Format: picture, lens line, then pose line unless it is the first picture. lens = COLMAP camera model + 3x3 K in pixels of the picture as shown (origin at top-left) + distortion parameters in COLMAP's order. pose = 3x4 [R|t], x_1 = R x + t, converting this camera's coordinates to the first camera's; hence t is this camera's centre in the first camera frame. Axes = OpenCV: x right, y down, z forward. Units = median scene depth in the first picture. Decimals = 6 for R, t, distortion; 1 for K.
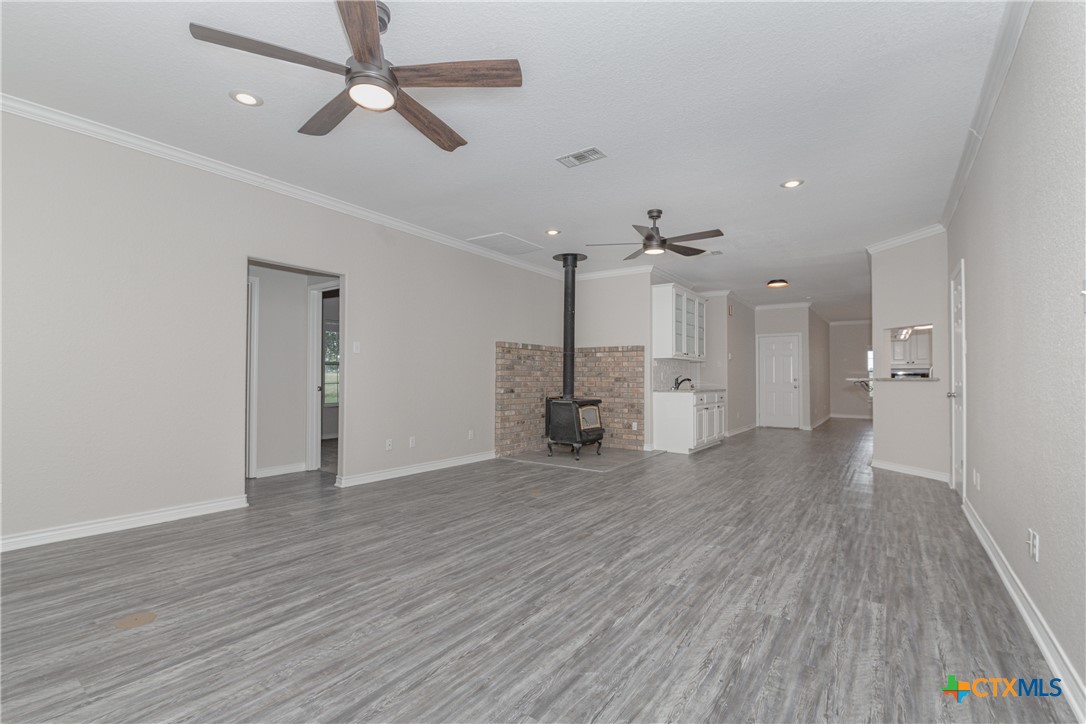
lens RADIAL K [[482.8, 0, 543.0], [0, 482.8, 362.0], [0, 0, 1]] dist [-0.000386, -0.000201]
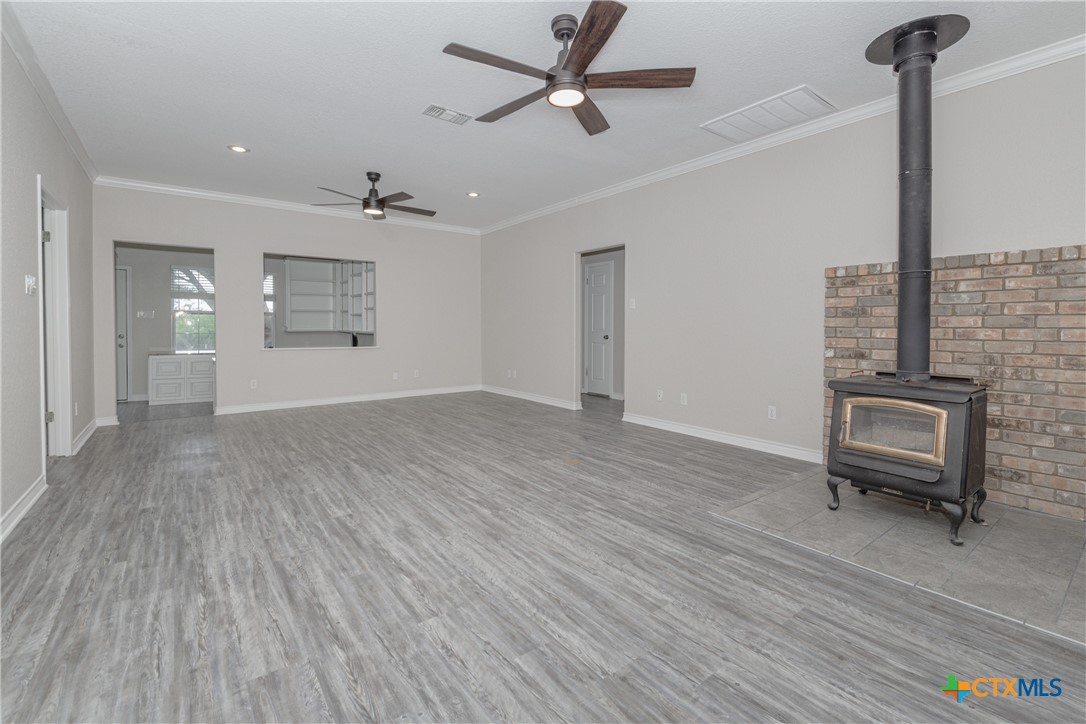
lens RADIAL K [[470.3, 0, 543.7], [0, 470.3, 328.9], [0, 0, 1]] dist [0.001355, -0.000258]
pose [[-0.286159, -0.001401, -0.958181, 0.958757], [0.024636, 0.999658, -0.008820, 0.047048], [0.957865, -0.026130, -0.286026, 1.435512]]
